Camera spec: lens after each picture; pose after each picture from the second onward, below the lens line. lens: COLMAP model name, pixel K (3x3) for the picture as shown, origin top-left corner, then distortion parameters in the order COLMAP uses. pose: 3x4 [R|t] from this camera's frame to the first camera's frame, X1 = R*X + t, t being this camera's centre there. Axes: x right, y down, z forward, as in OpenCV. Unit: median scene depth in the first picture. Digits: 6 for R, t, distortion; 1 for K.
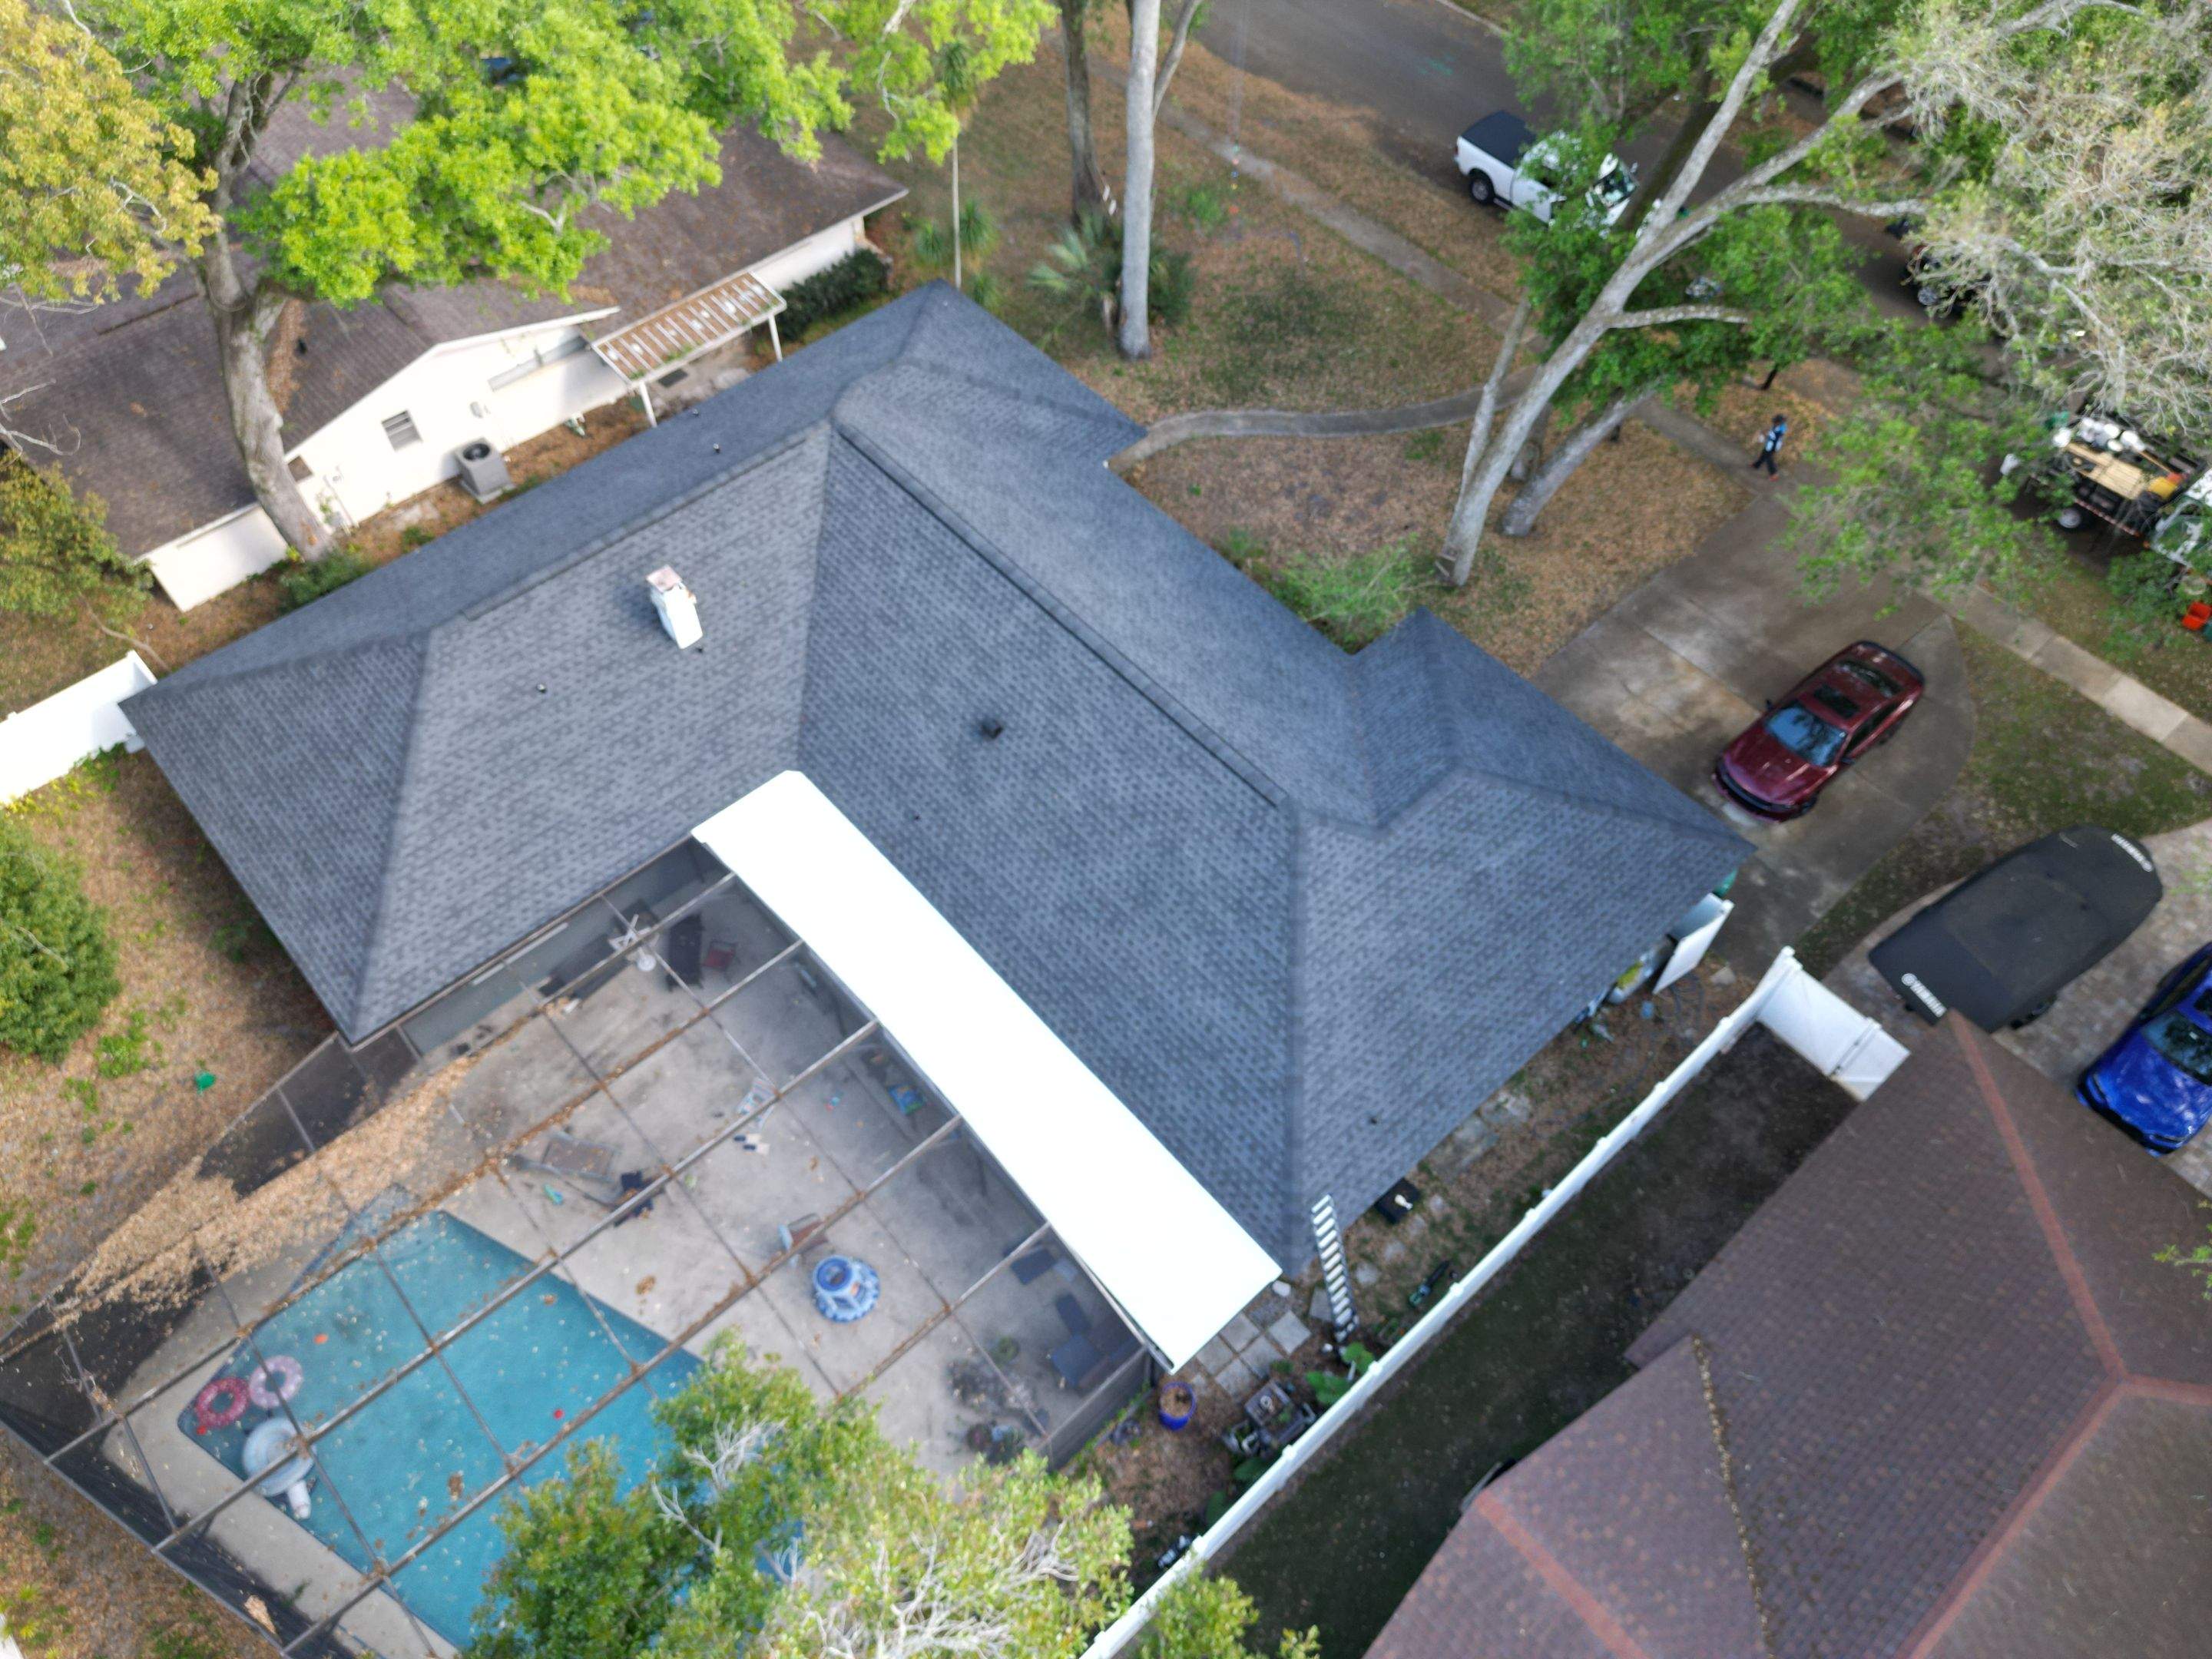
lens RADIAL K [[1558.5, 0, 1106.6], [0, 1558.5, 822.8], [0, 0, 1]] dist [0.045276, -0.041153]
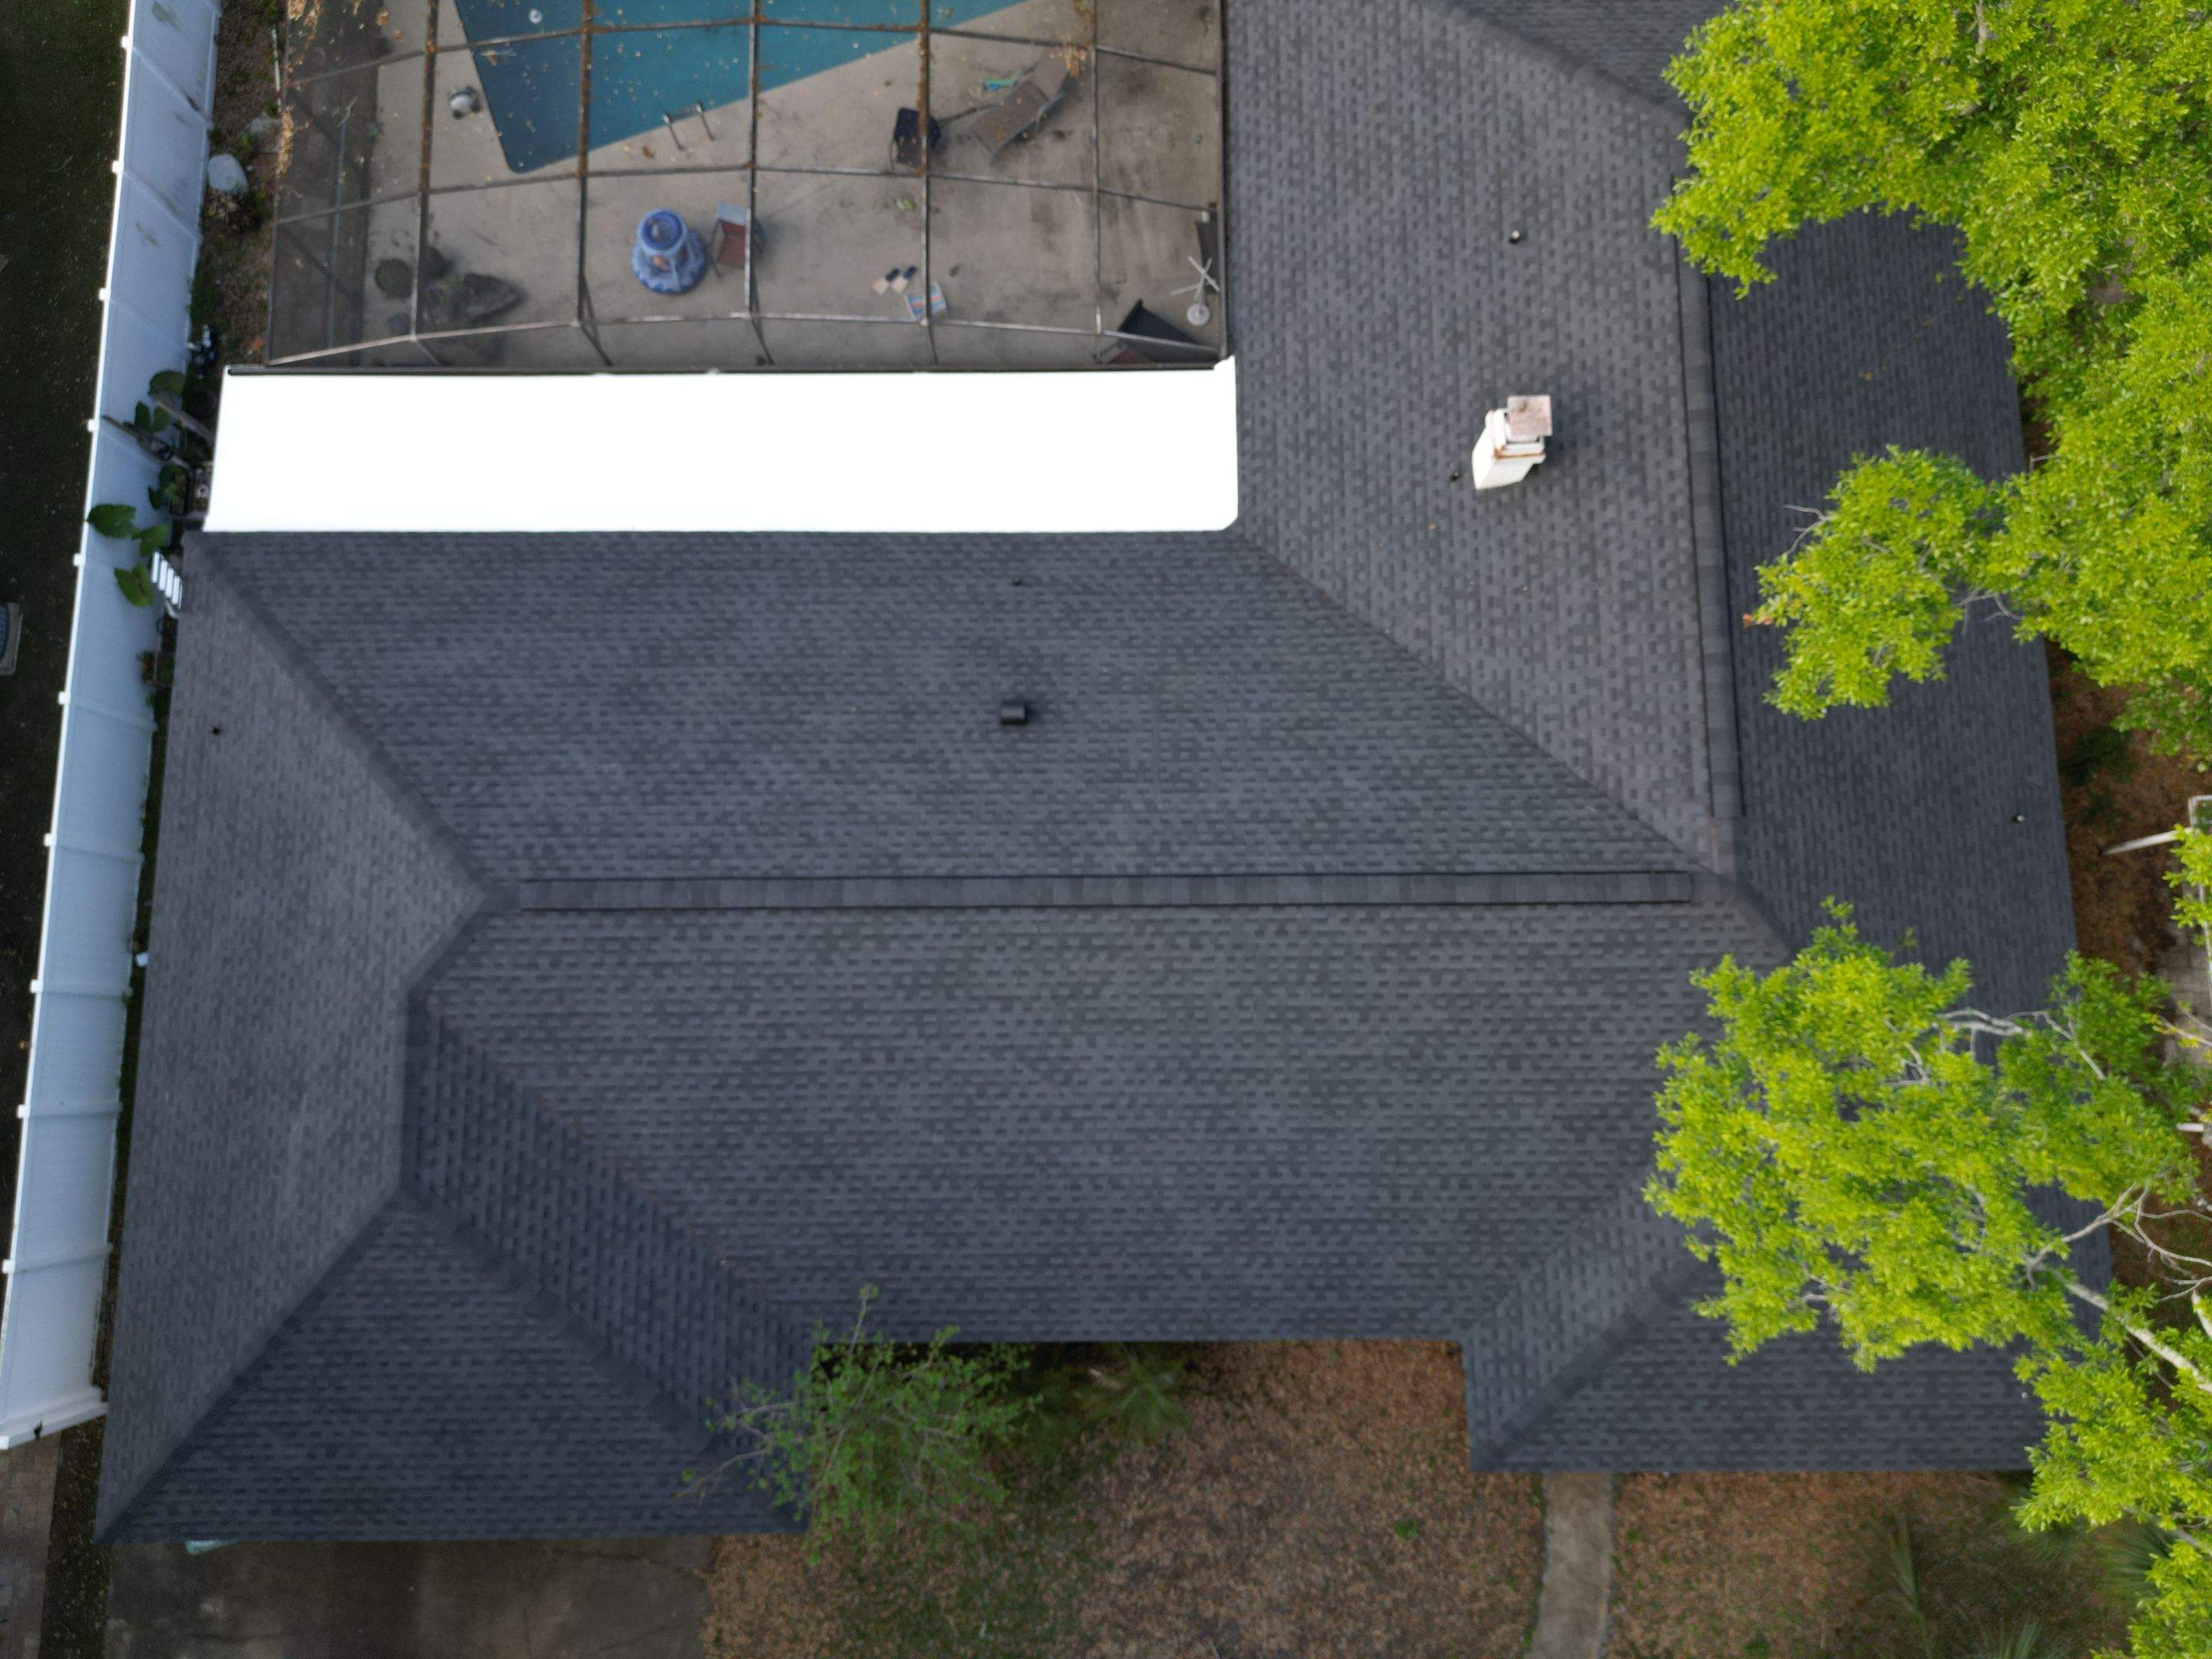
lens RADIAL K [[1558.5, 0, 1114.8], [0, 1558.5, 828.5], [0, 0, 1]] dist [0.045276, -0.041153]
pose [[-0.656923, 0.745264, -0.114167, 0.006762], [-0.612890, -0.439663, 0.656554, -0.523023], [0.439111, 0.501277, 0.745589, 0.567191]]
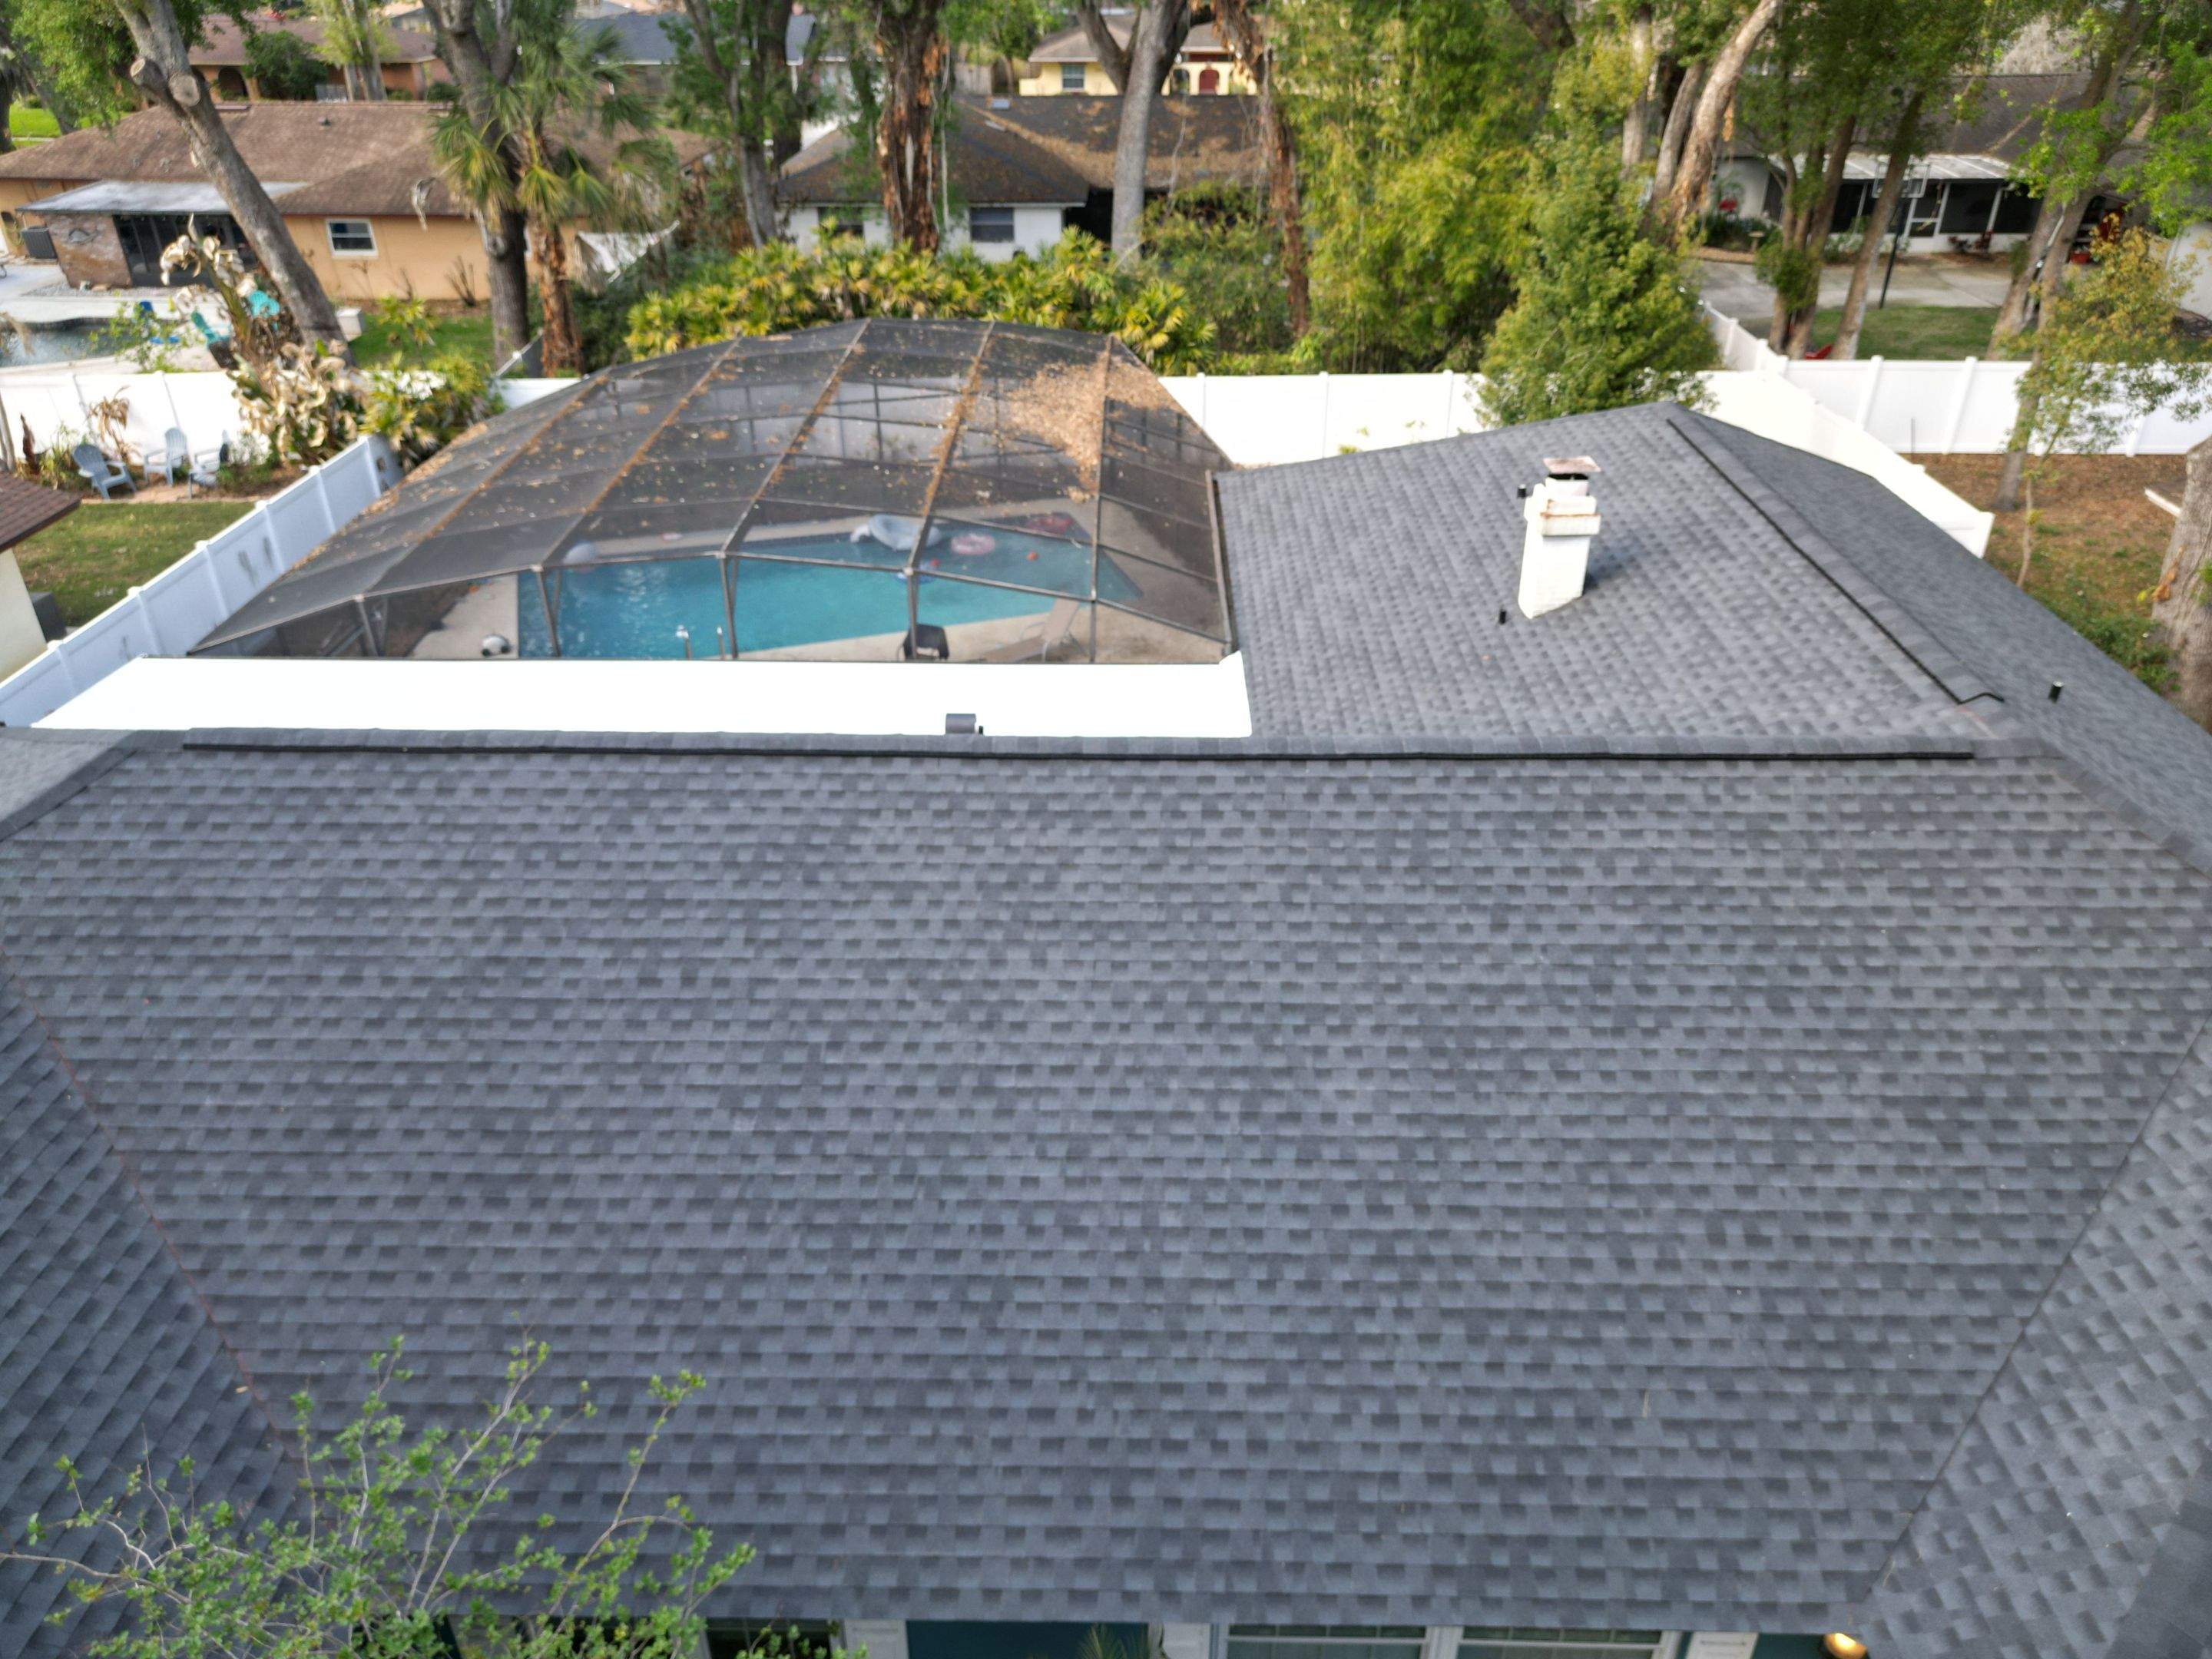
lens RADIAL K [[1558.5, 0, 1114.1], [0, 1558.5, 844.9], [0, 0, 1]] dist [0.045276, -0.041153]
pose [[-0.673391, 0.382344, -0.632738, 0.207988], [-0.600378, 0.216588, 0.769829, -0.445531], [0.431383, 0.898278, 0.083703, 1.009984]]
